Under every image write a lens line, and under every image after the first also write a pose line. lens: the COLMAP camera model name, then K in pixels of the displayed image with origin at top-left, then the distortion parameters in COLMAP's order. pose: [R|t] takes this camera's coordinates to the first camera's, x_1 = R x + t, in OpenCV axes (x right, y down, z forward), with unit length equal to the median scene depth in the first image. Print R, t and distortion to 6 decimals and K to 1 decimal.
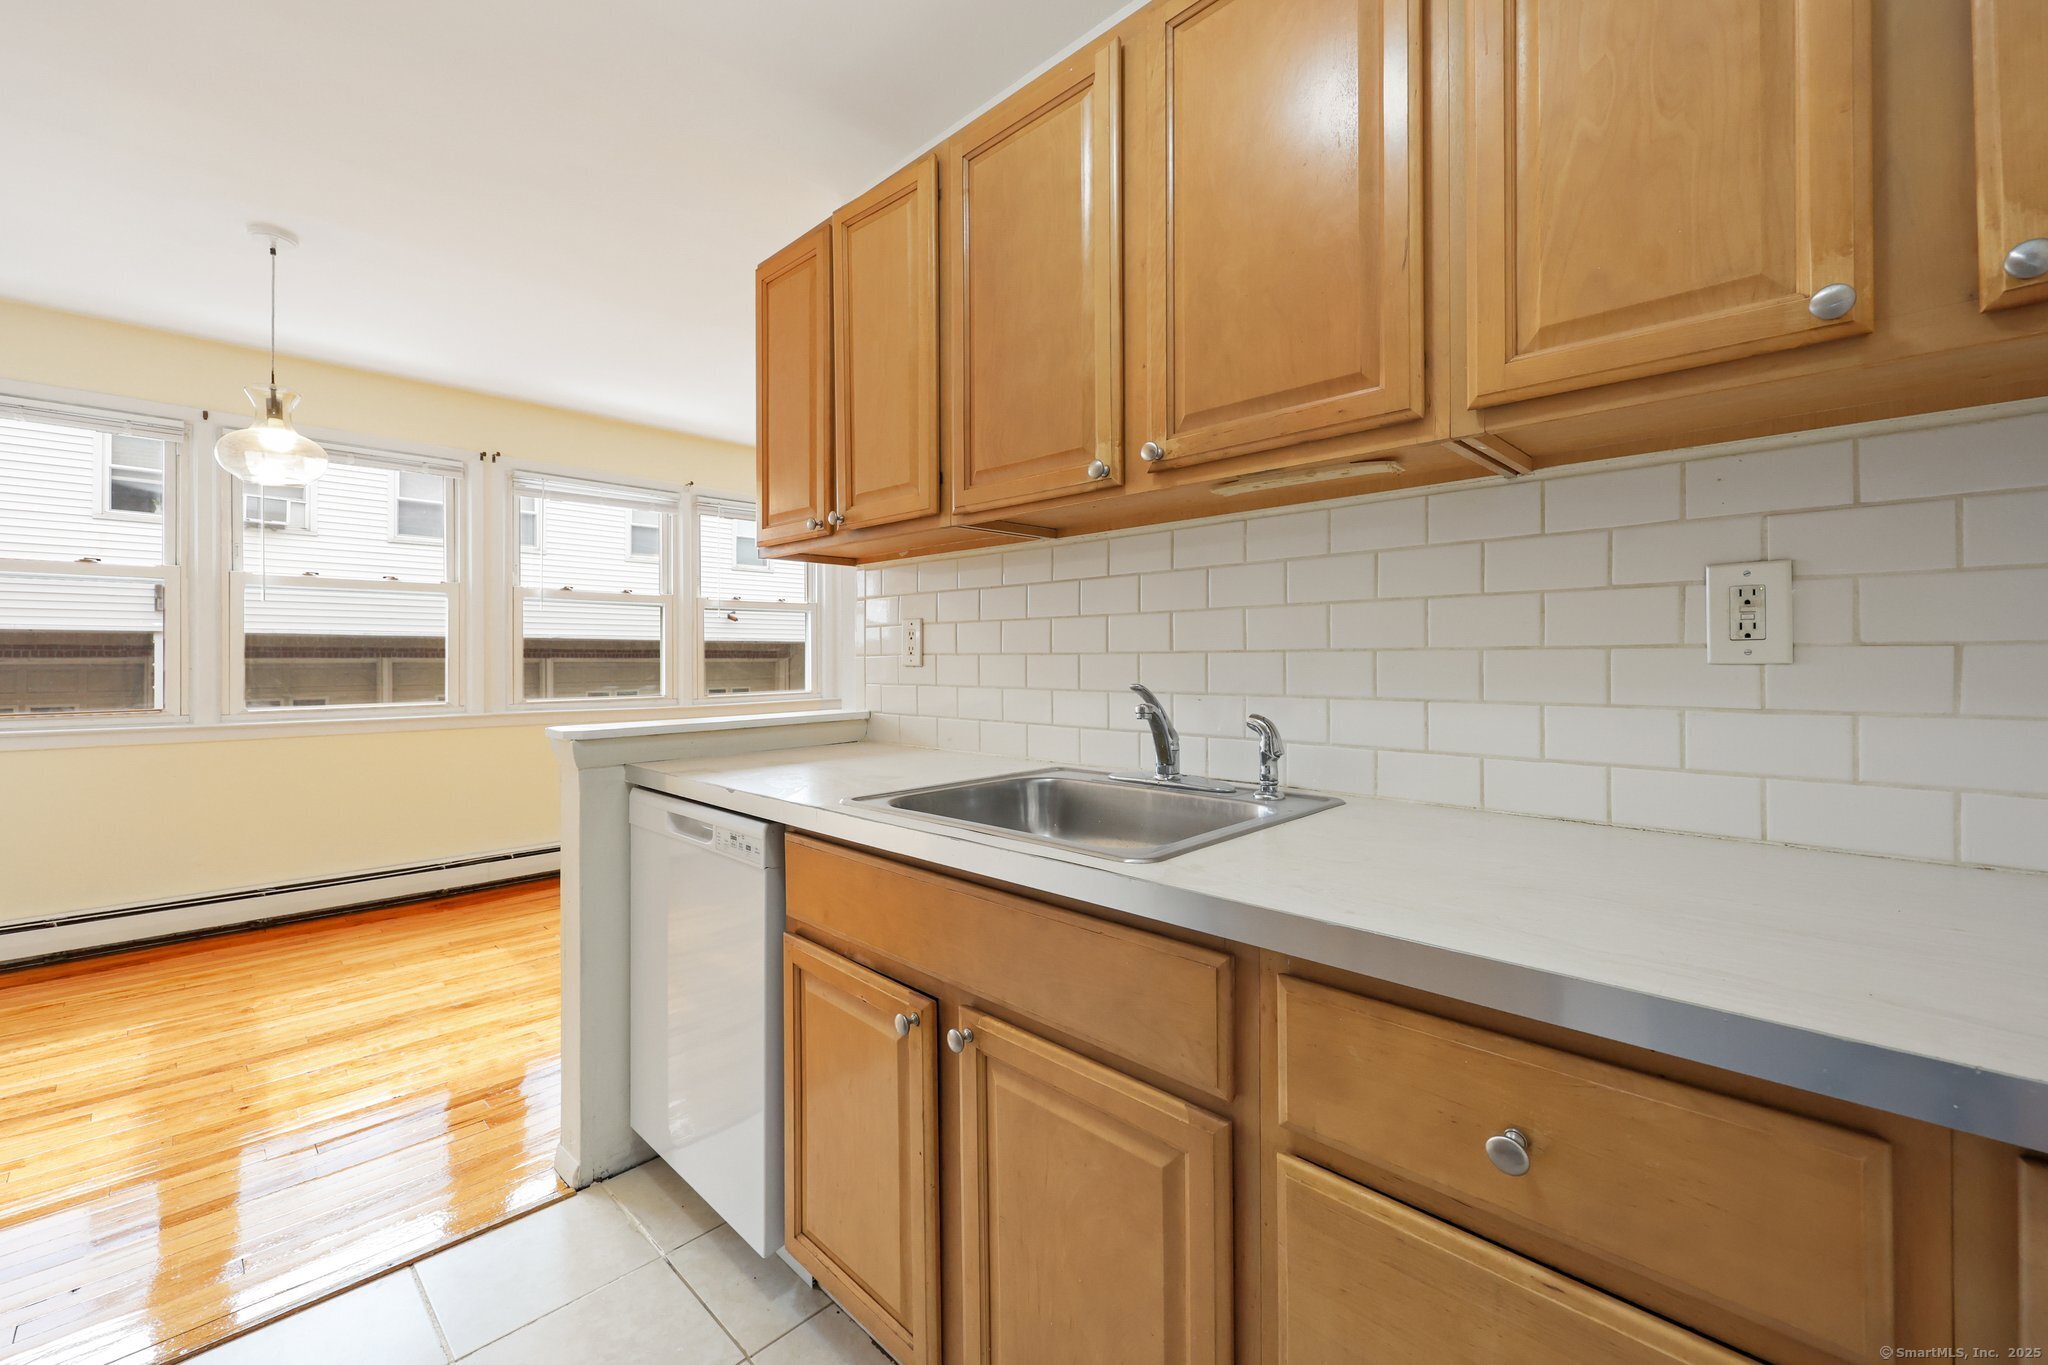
lens RADIAL K [[829.3, 0, 1027.2], [0, 829.3, 655.4], [0, 0, 1]] dist [-0.001239, -0.000240]
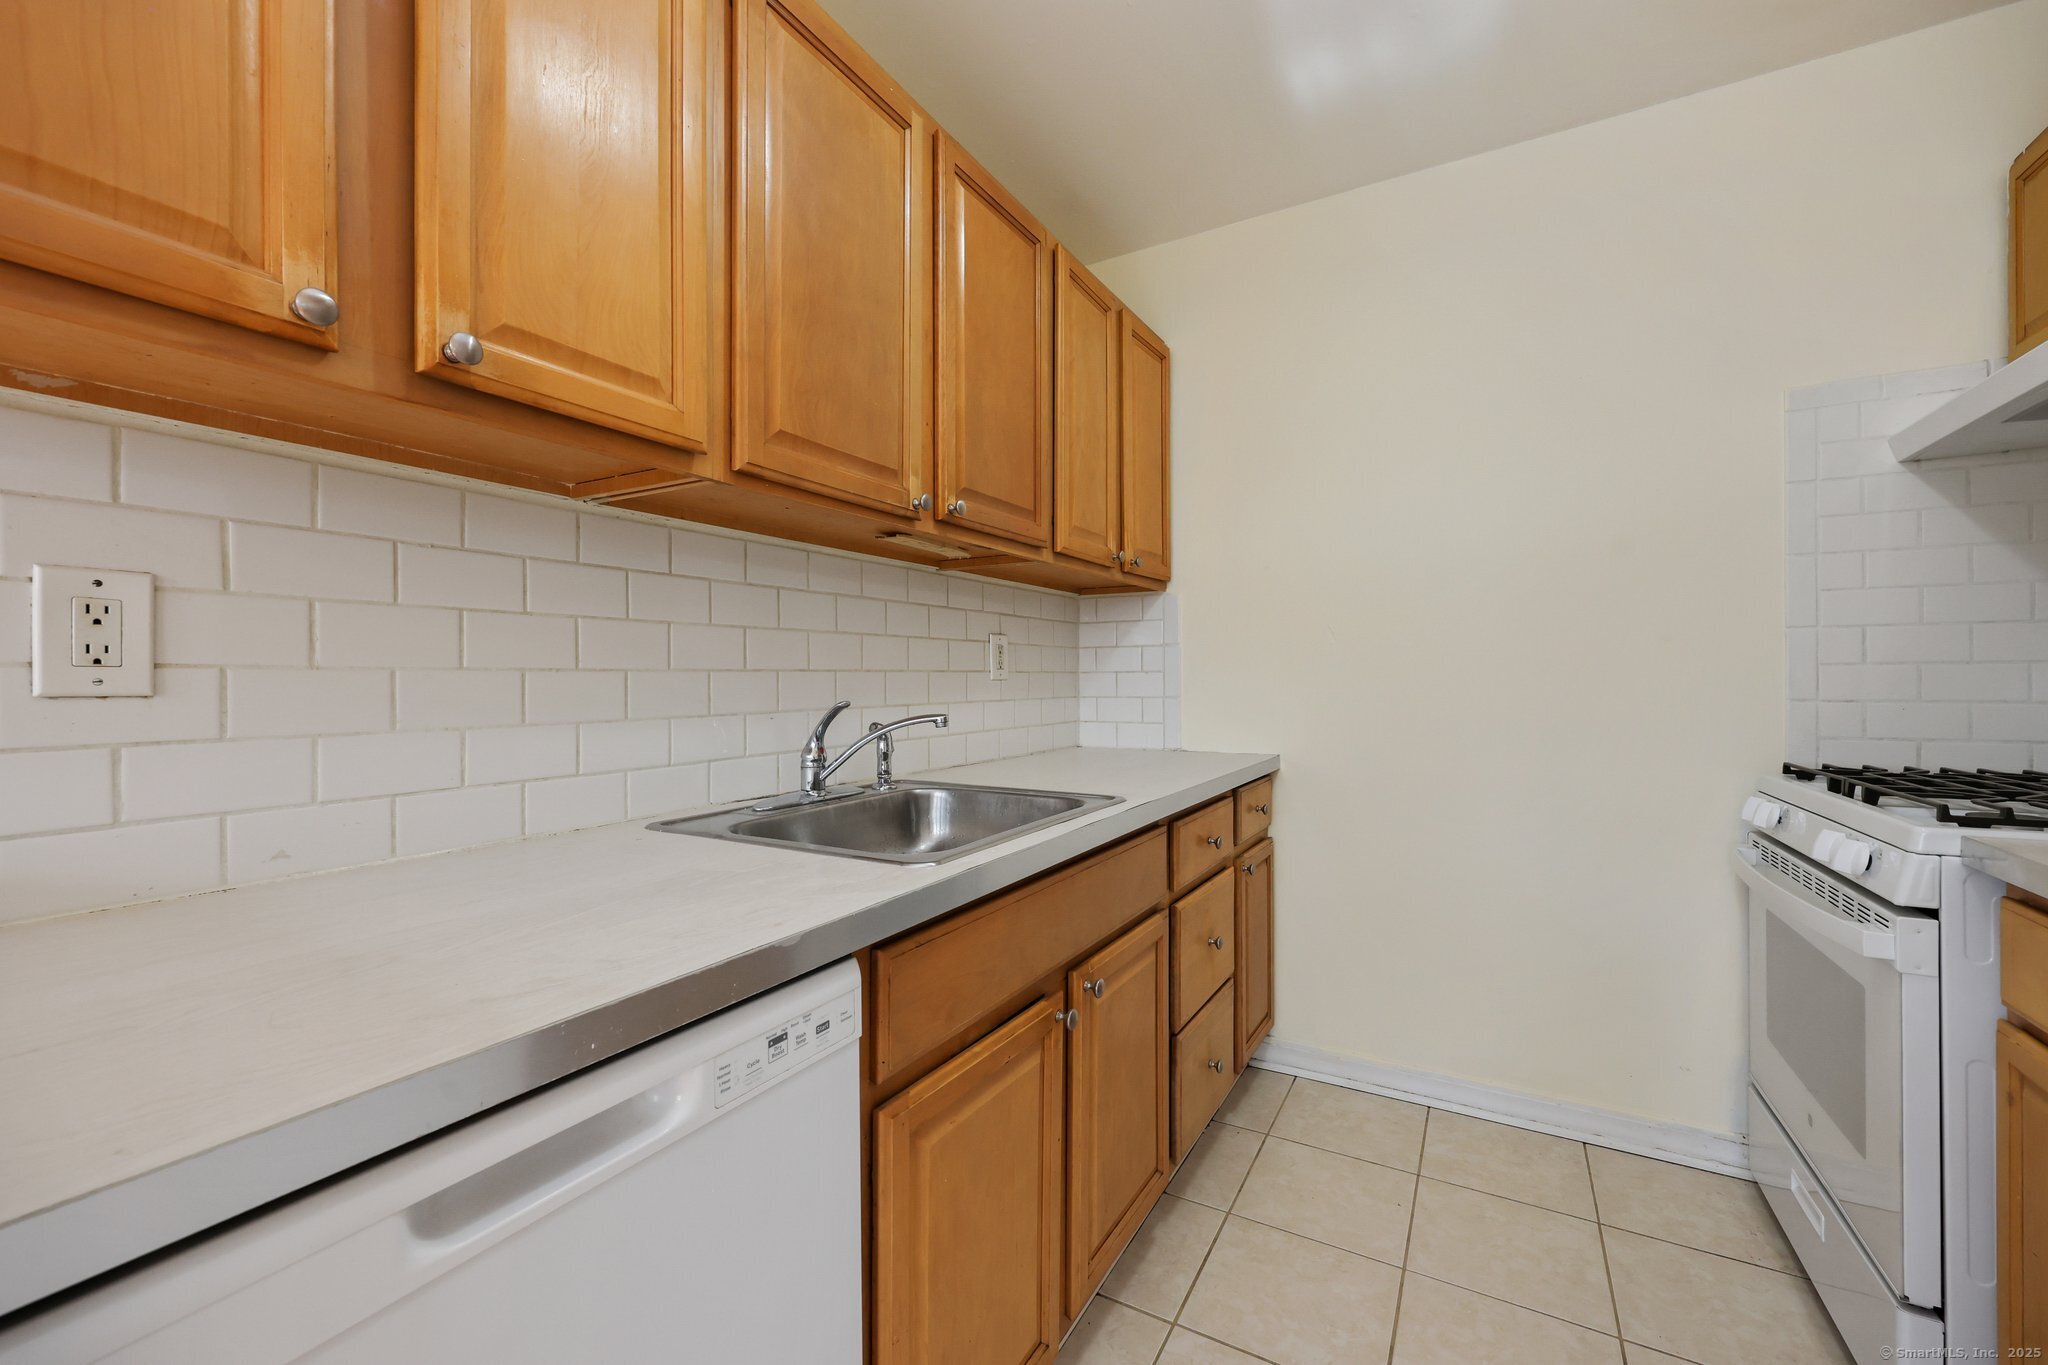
lens RADIAL K [[818.7, 0, 1029.6], [0, 818.7, 685.5], [0, 0, 1]] dist [0.000592, -0.000176]
pose [[-0.248637, -0.003000, 0.968592, -0.325270], [0.003972, 0.999984, 0.004117, 0.004222], [-0.968589, 0.004871, -0.248621, 0.371268]]
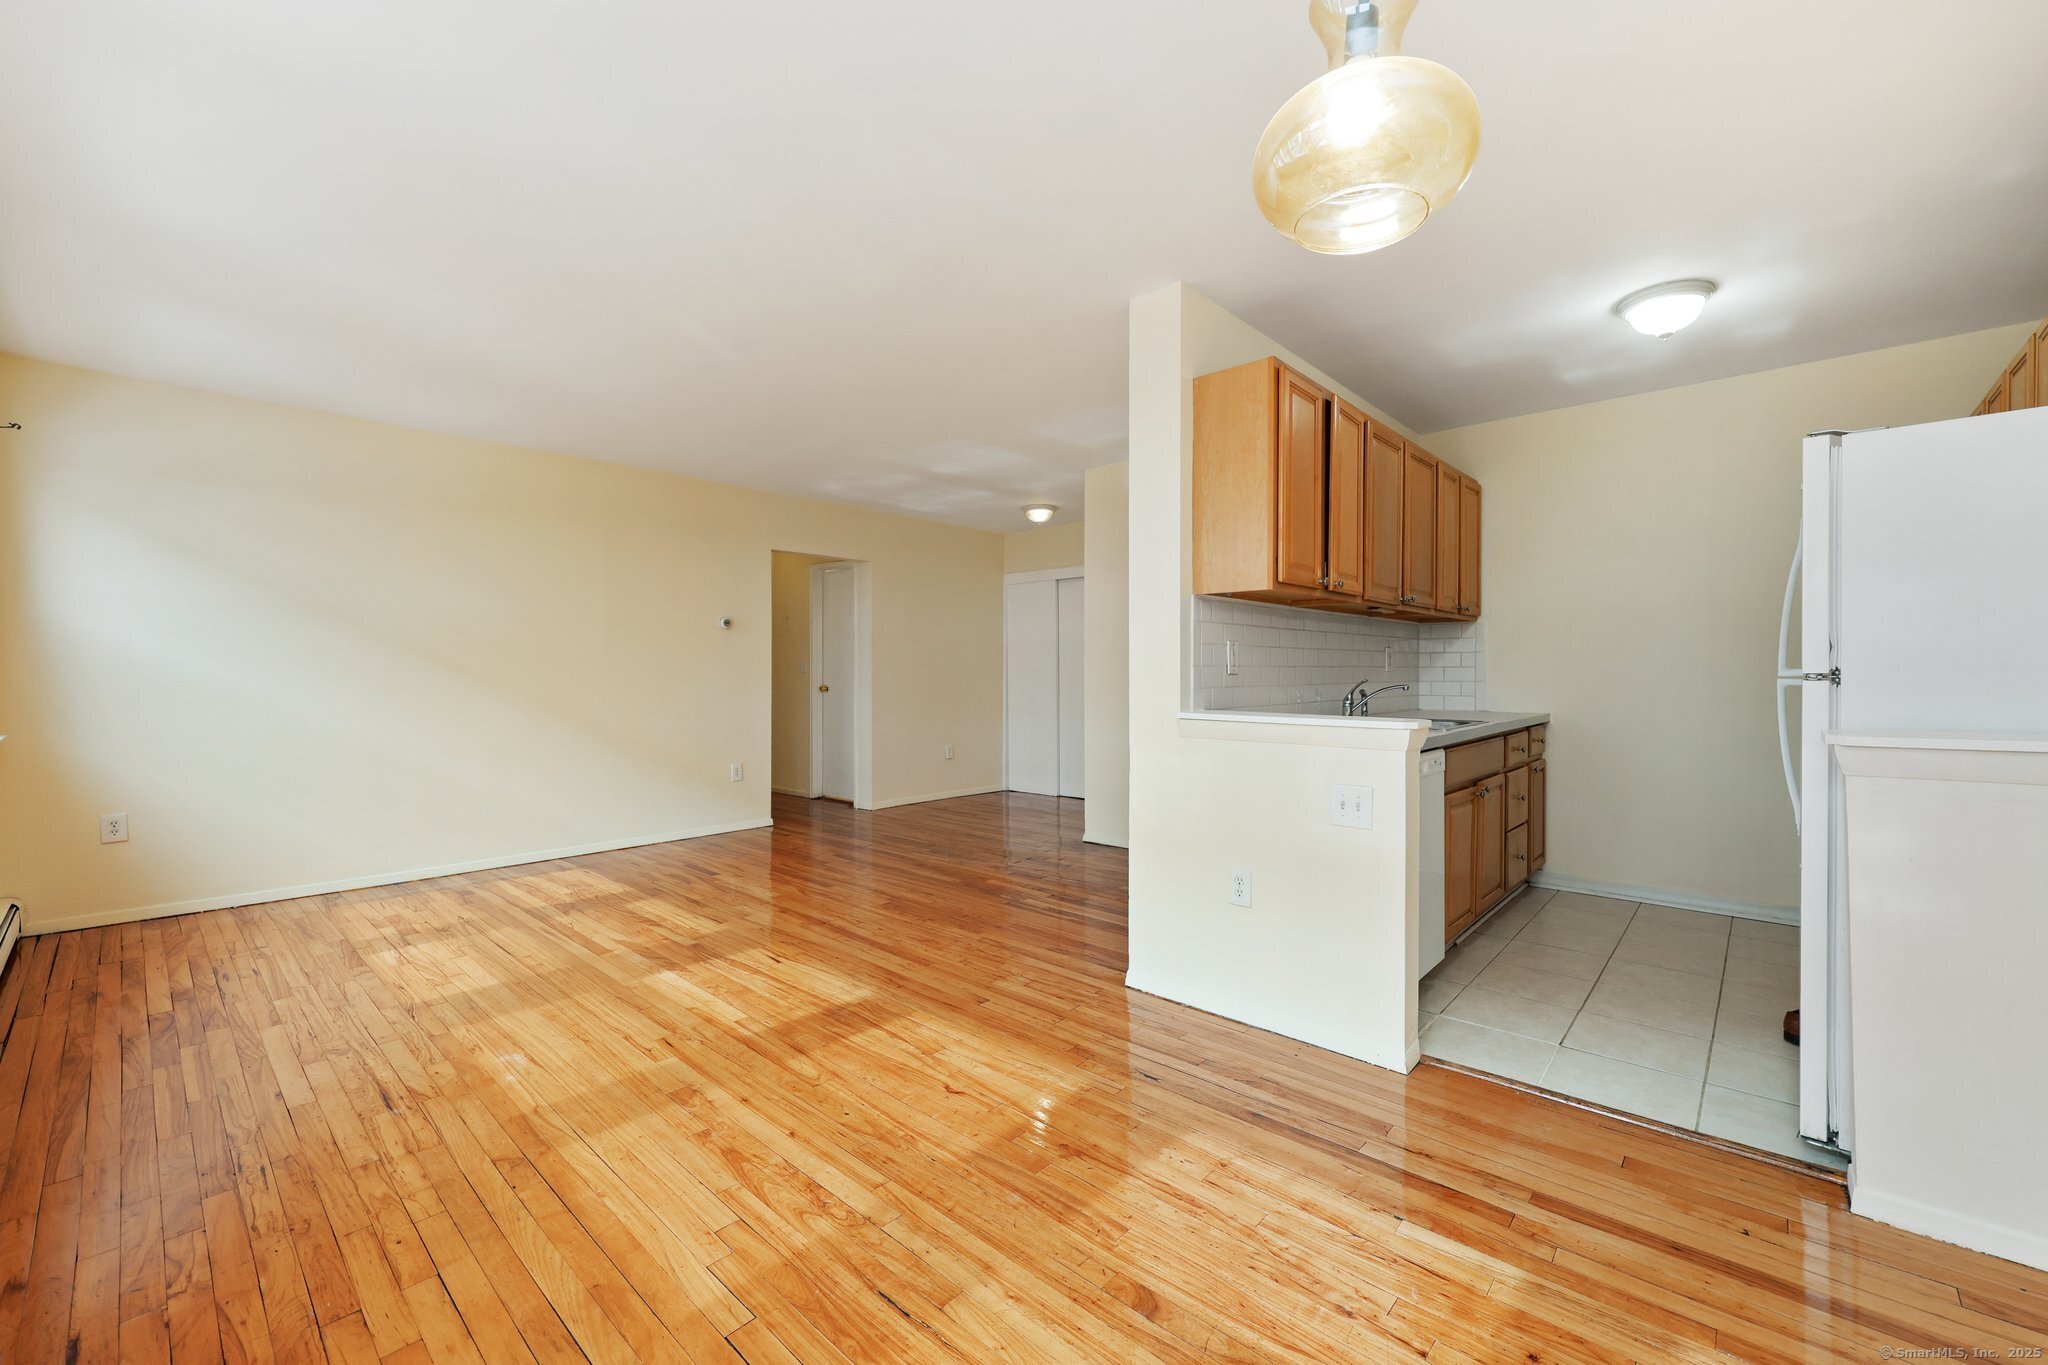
lens RADIAL K [[829.5, 0, 1022.7], [0, 829.5, 677.4], [0, 0, 1]] dist [-0.000796, -0.000445]
pose [[-0.026331, -0.003964, 0.999645, -0.798768], [-0.002099, 0.999990, 0.003910, 0.007391], [-0.999651, -0.001996, -0.026339, 0.720661]]
